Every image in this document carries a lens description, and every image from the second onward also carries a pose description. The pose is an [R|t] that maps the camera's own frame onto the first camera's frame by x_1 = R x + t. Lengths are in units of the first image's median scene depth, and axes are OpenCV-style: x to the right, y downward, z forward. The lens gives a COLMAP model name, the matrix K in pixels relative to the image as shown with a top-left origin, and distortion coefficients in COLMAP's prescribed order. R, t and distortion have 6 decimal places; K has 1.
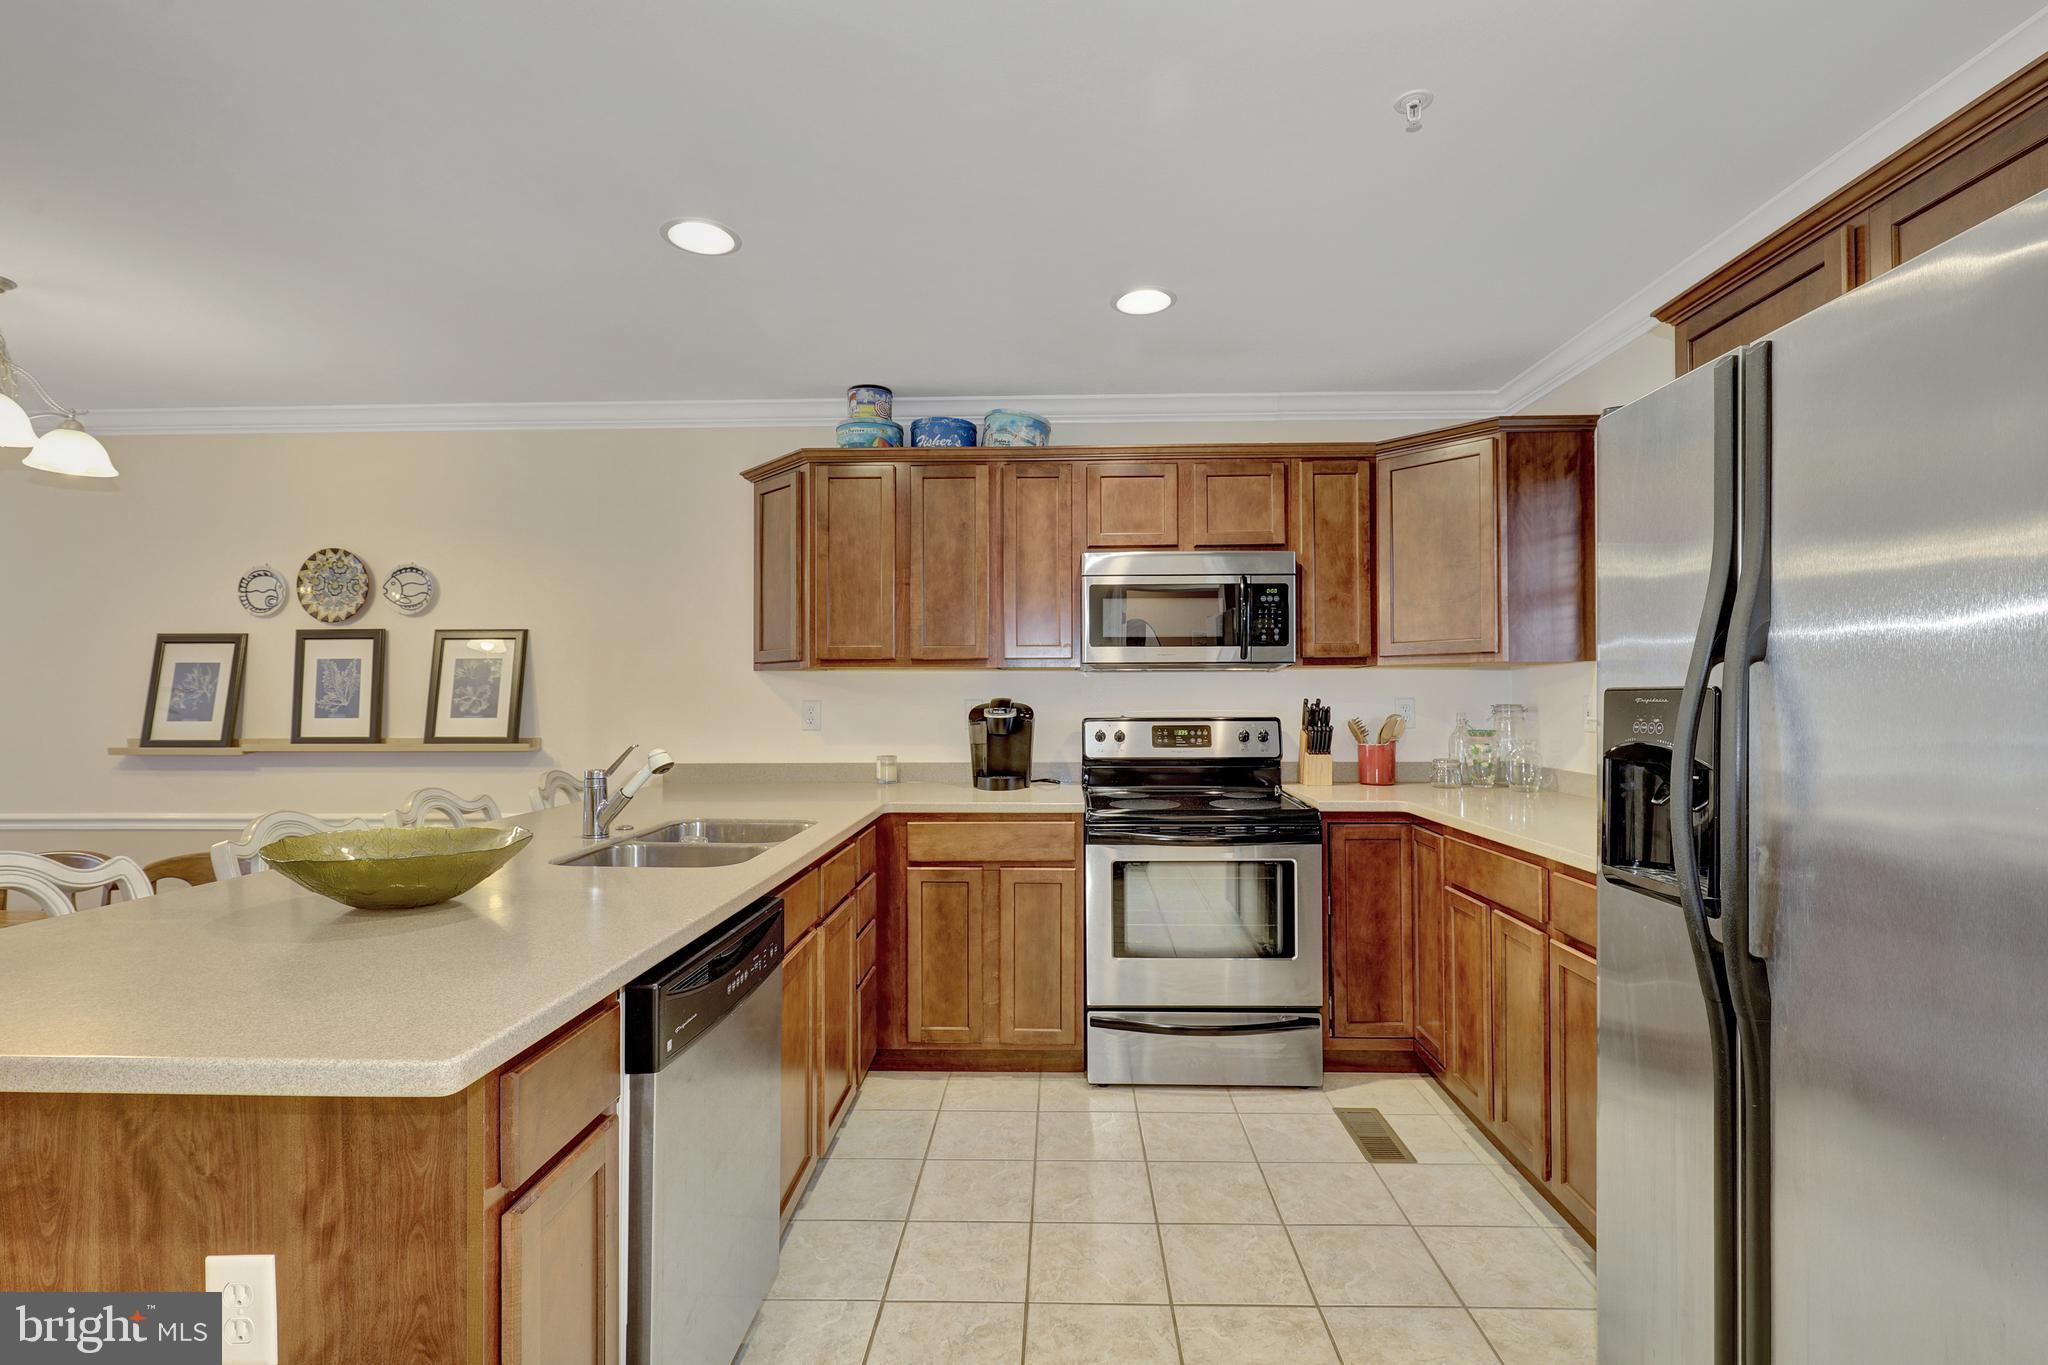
lens RADIAL K [[956.3, 0, 1032.8], [0, 956.3, 689.5], [0, 0, 1]] dist [0.002393, 0.000991]
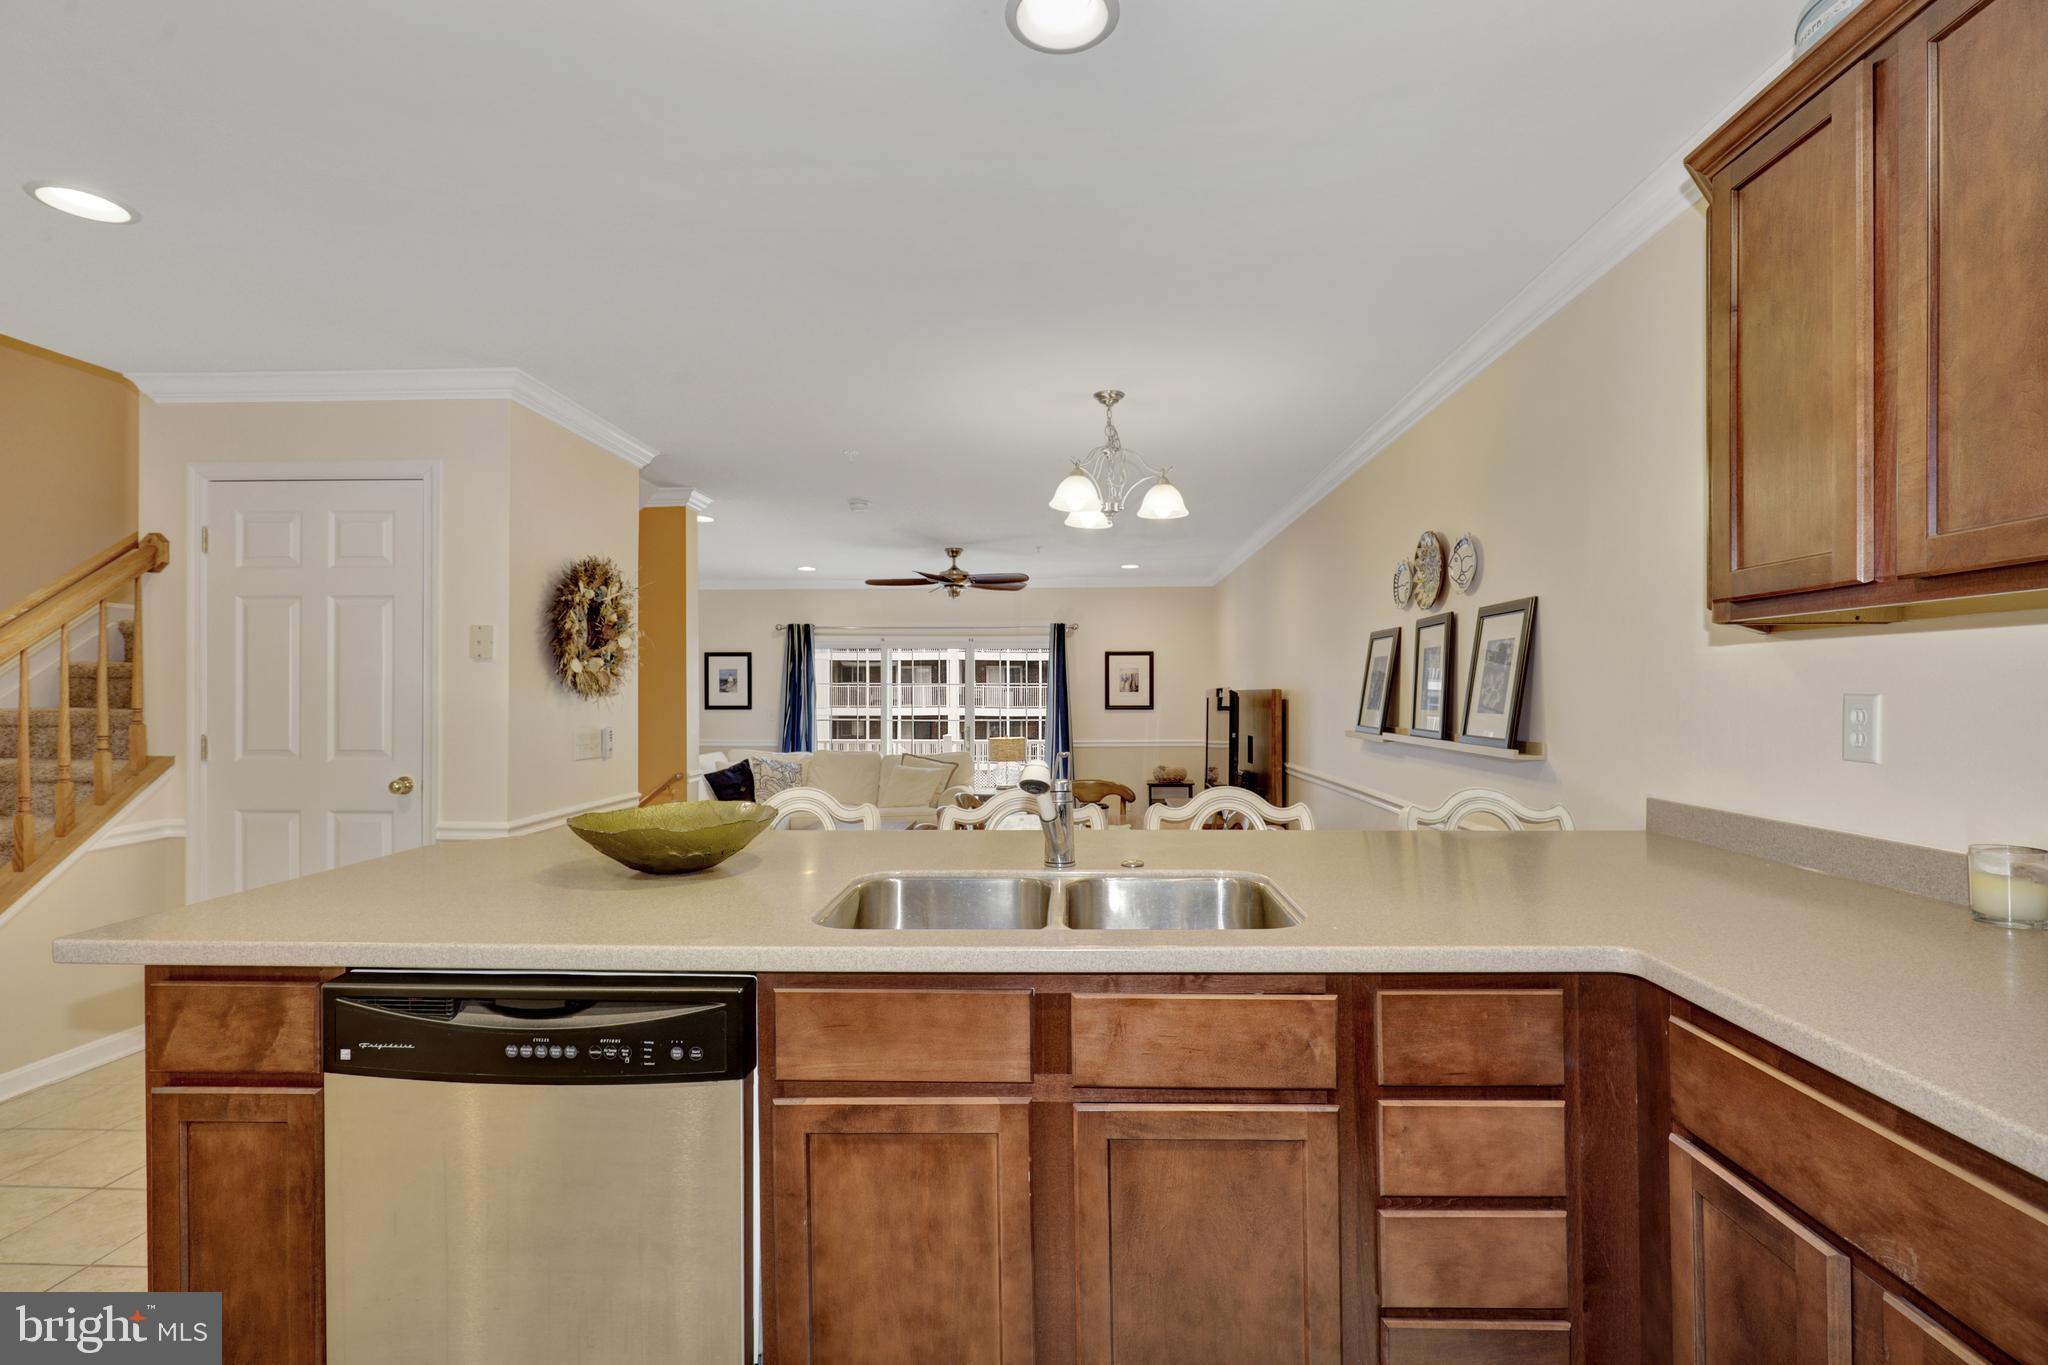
lens RADIAL K [[931.4, 0, 1028.7], [0, 931.4, 683.0], [0, 0, 1]] dist [0.003045, 0.000264]
pose [[-0.009701, -0.006184, -0.999934, 0.218072], [0.011144, 0.999918, -0.006292, 0.005527], [0.999891, -0.011205, -0.009631, 0.672100]]
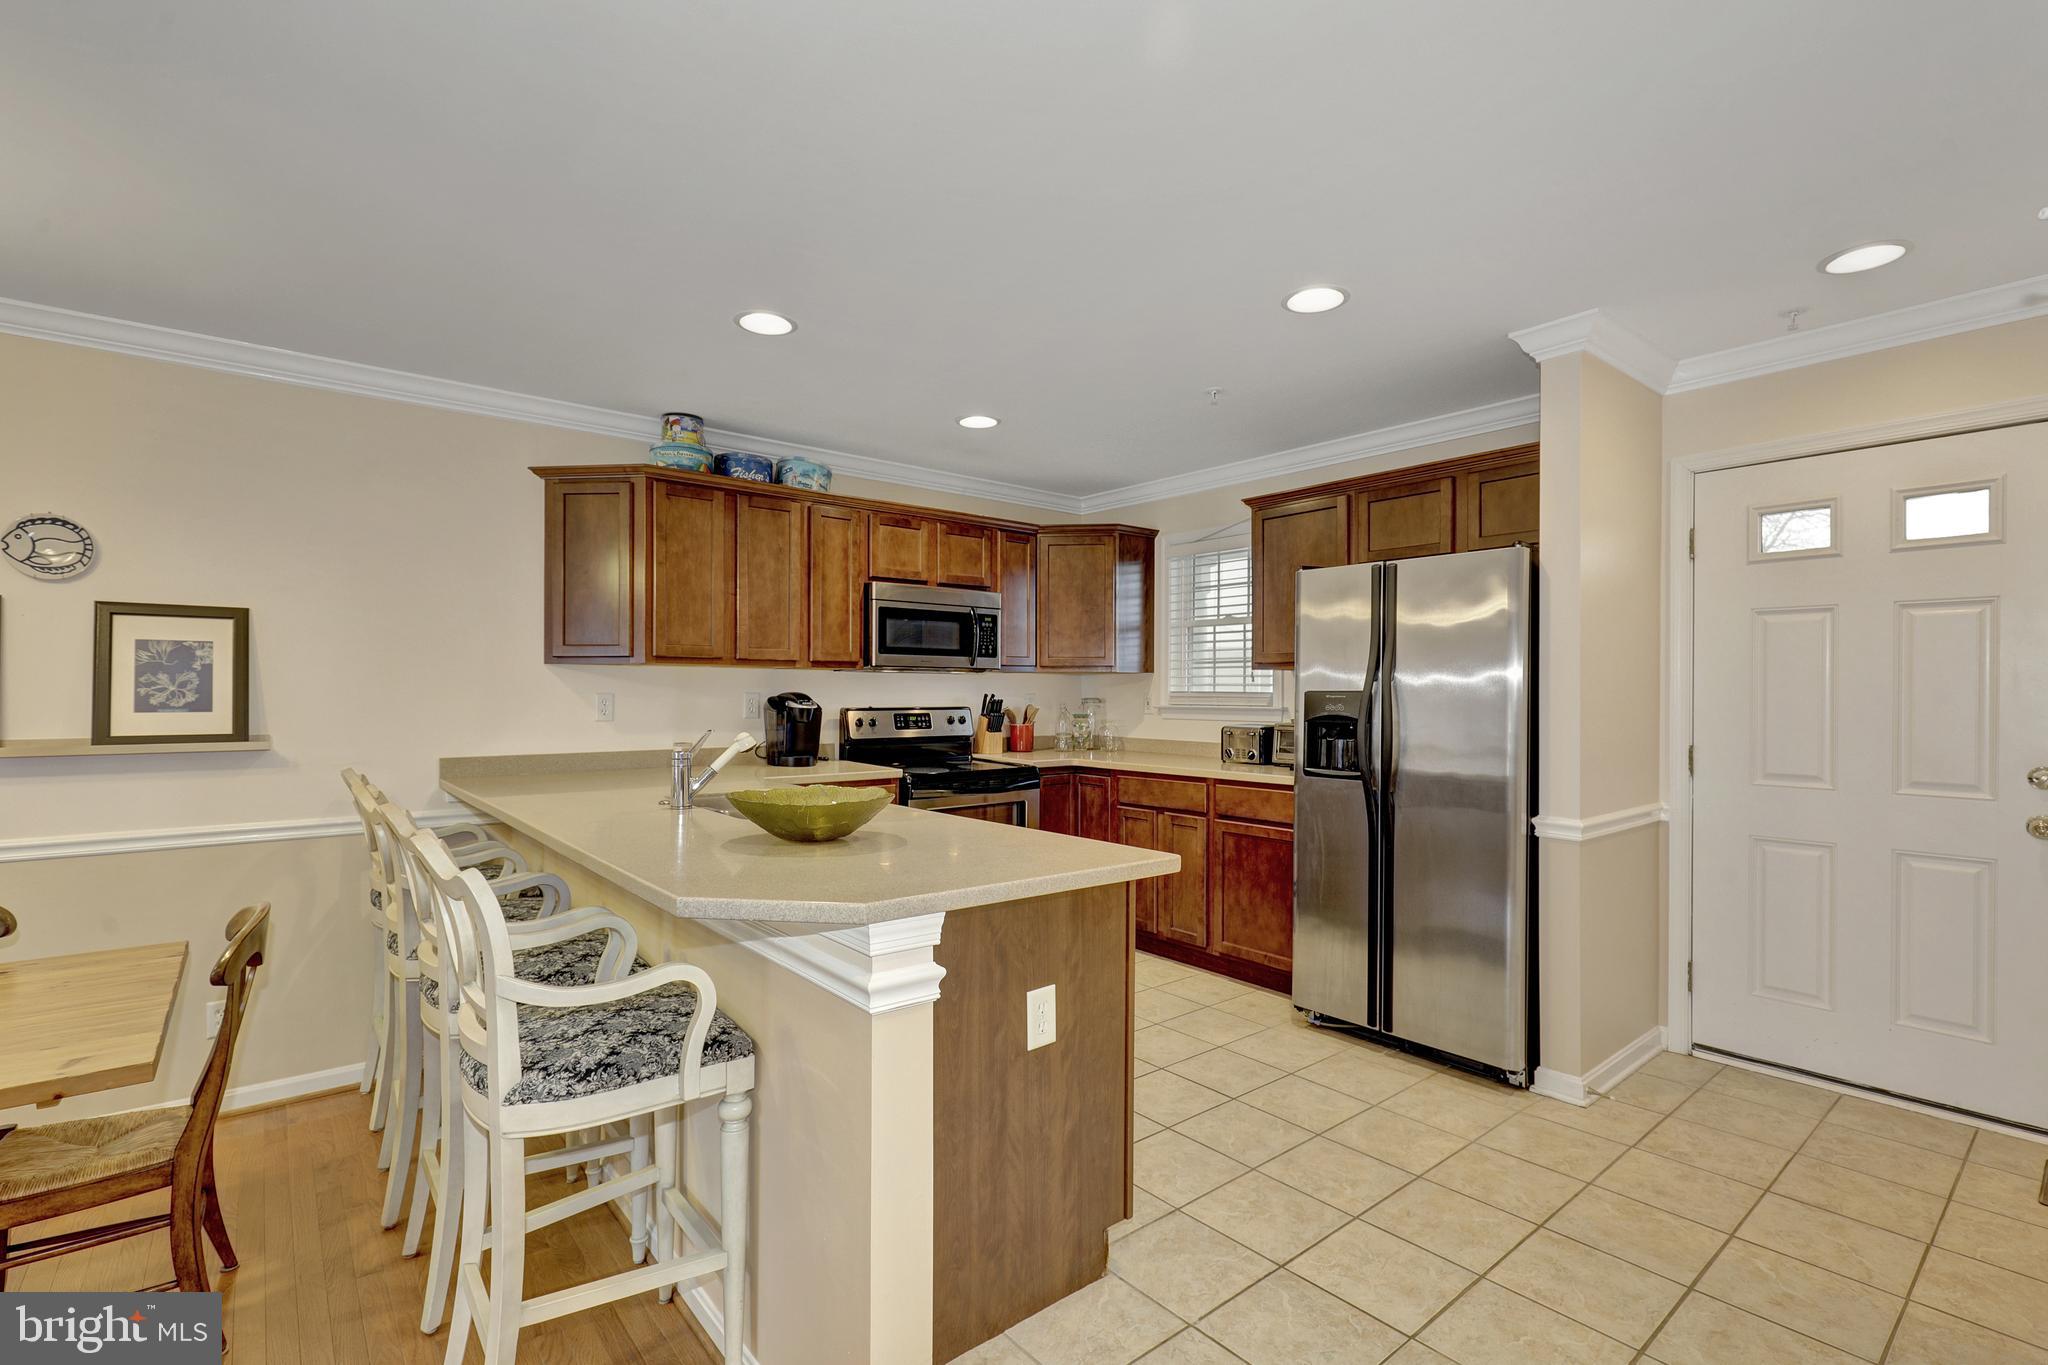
lens RADIAL K [[945.5, 0, 1036.8], [0, 945.5, 689.8], [0, 0, 1]] dist [0.002255, 0.000867]
pose [[0.744670, 0.007755, 0.667388, -0.623594], [-0.011577, 0.999932, 0.001299, 0.000841], [-0.667333, -0.008694, 0.744709, -0.110993]]
